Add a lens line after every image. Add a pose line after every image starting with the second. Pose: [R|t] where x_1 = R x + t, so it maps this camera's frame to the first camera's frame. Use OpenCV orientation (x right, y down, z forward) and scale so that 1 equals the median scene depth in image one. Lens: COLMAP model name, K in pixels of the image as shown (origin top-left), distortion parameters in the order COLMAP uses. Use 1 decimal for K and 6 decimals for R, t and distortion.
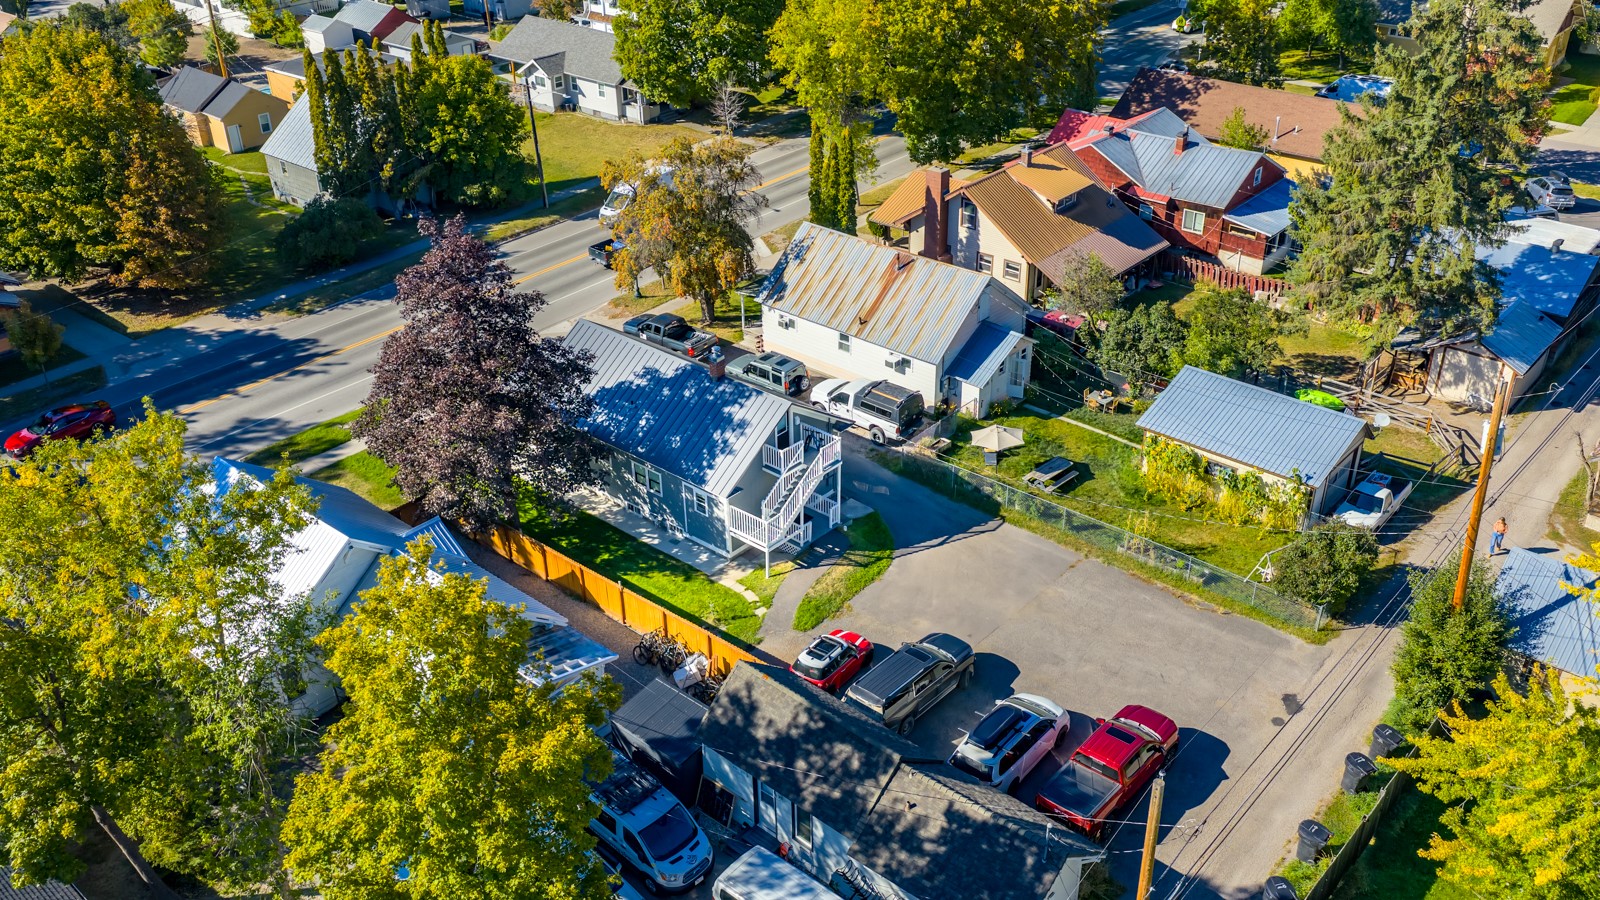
lens RADIAL K [[1344.5, 0, 800.0], [0, 1344.5, 450.0], [0, 0, 1]] dist [0.005100, -0.000279]
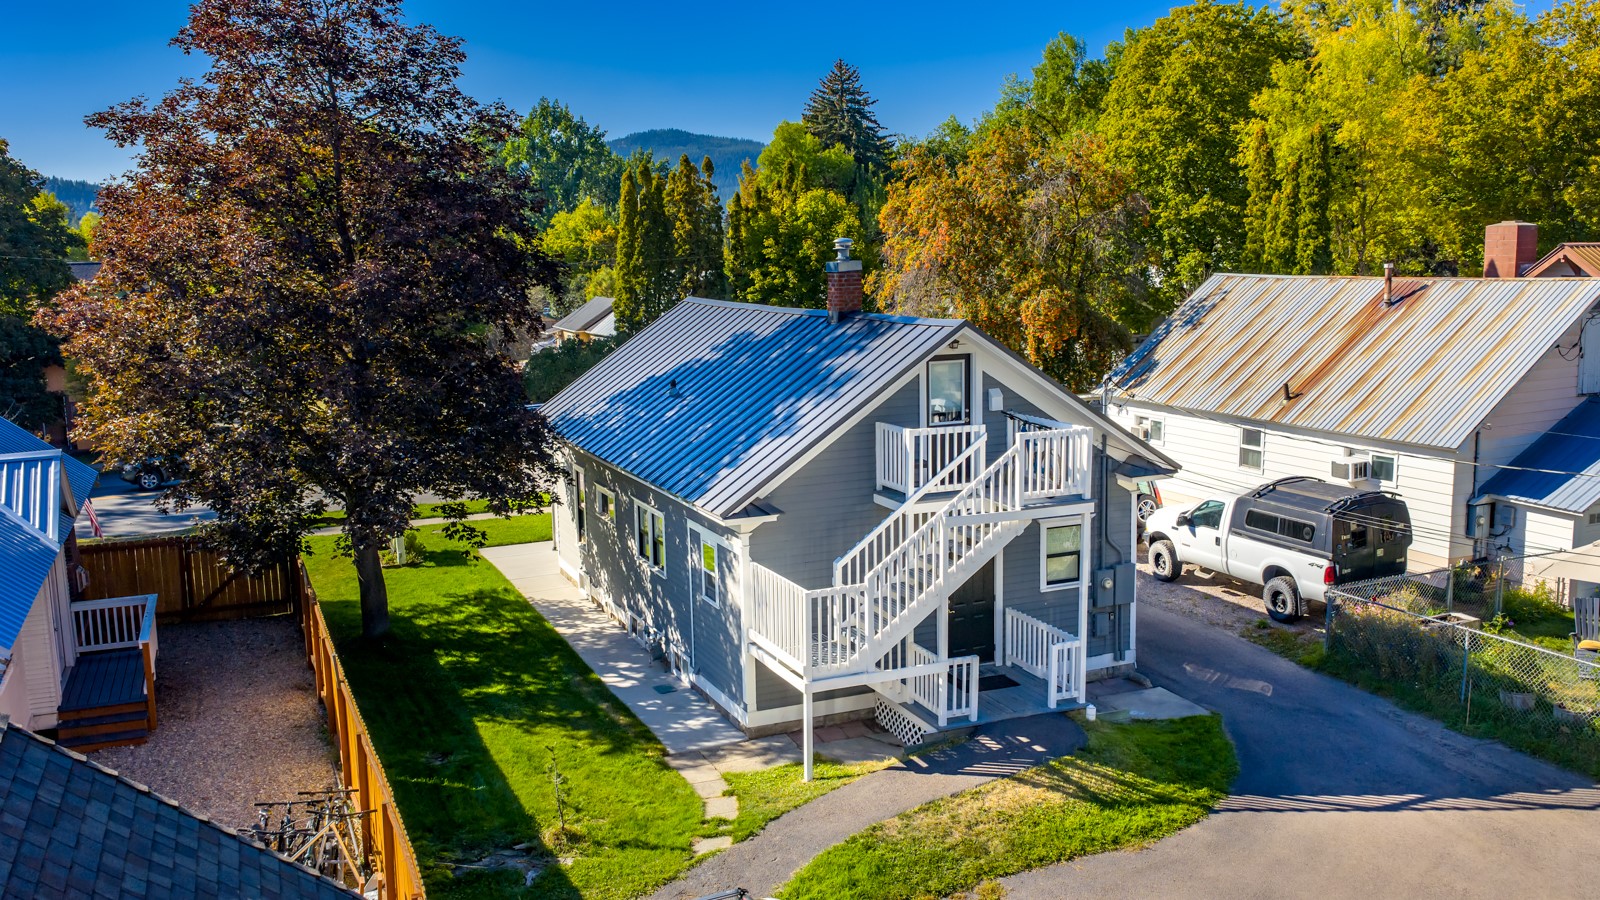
lens RADIAL K [[1344.5, 0, 800.0], [0, 1344.5, 450.0], [0, 0, 1]] dist [0.005100, -0.000279]
pose [[0.901857, 0.061147, -0.427686, 0.108900], [-0.210931, 0.926250, -0.312360, 0.118384], [0.377044, 0.371916, 0.848243, 0.650170]]
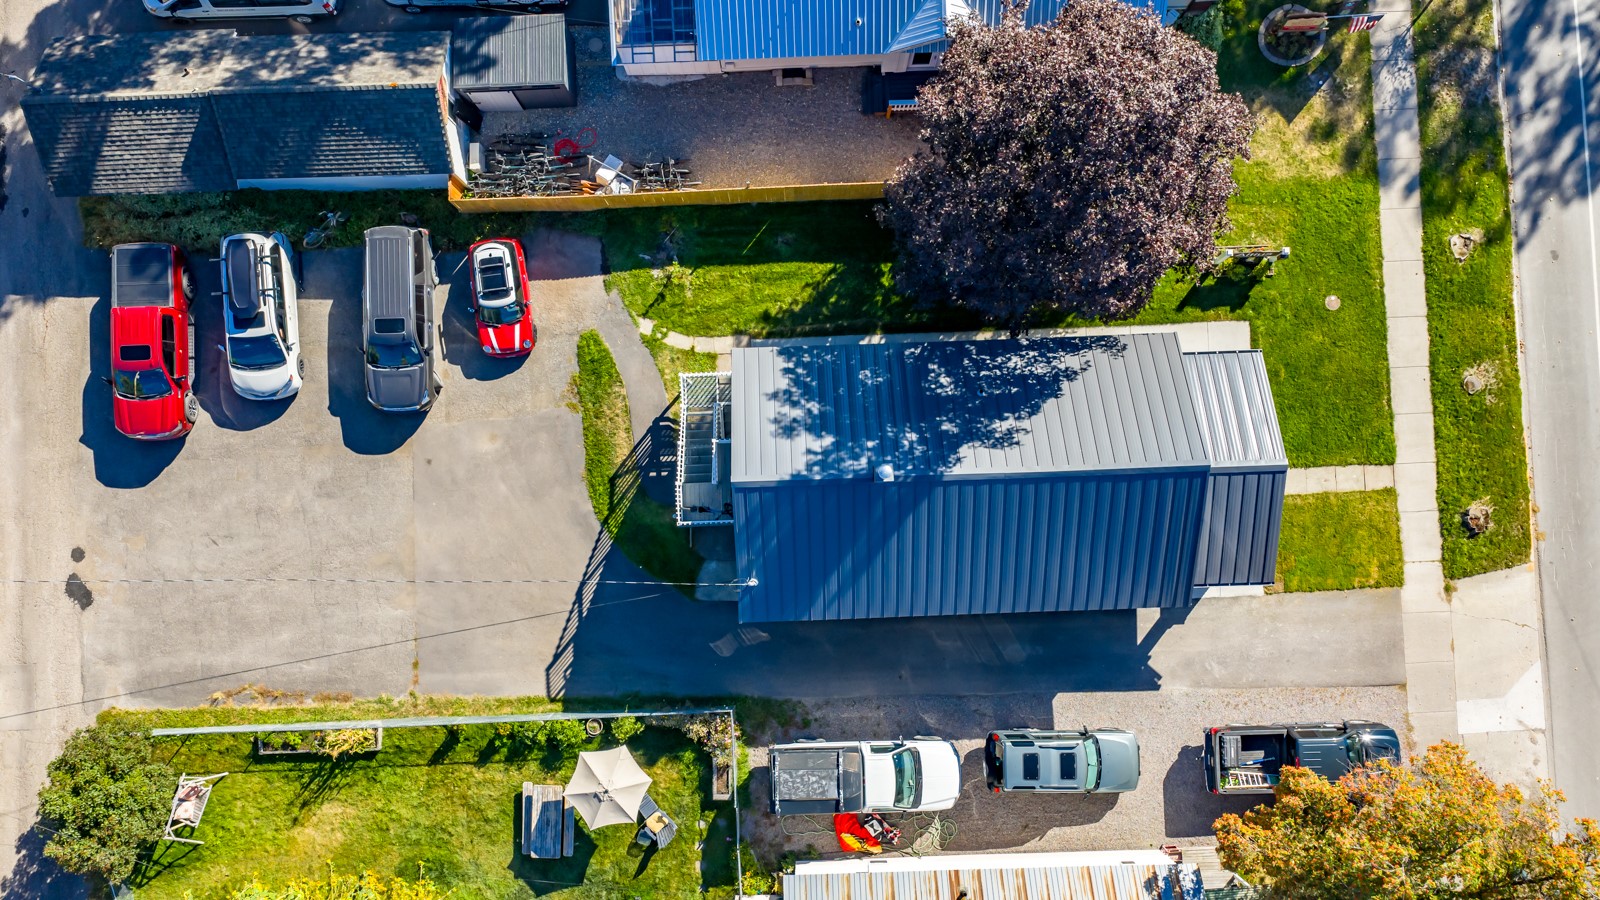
lens RADIAL K [[1344.5, 0, 800.0], [0, 1344.5, 450.0], [0, 0, 1]] dist [0.005100, -0.000279]
pose [[-0.728798, 0.684605, -0.013024, -0.030945], [-0.336082, -0.341076, 0.877905, -0.600991], [0.596576, 0.644192, 0.478659, 0.654508]]
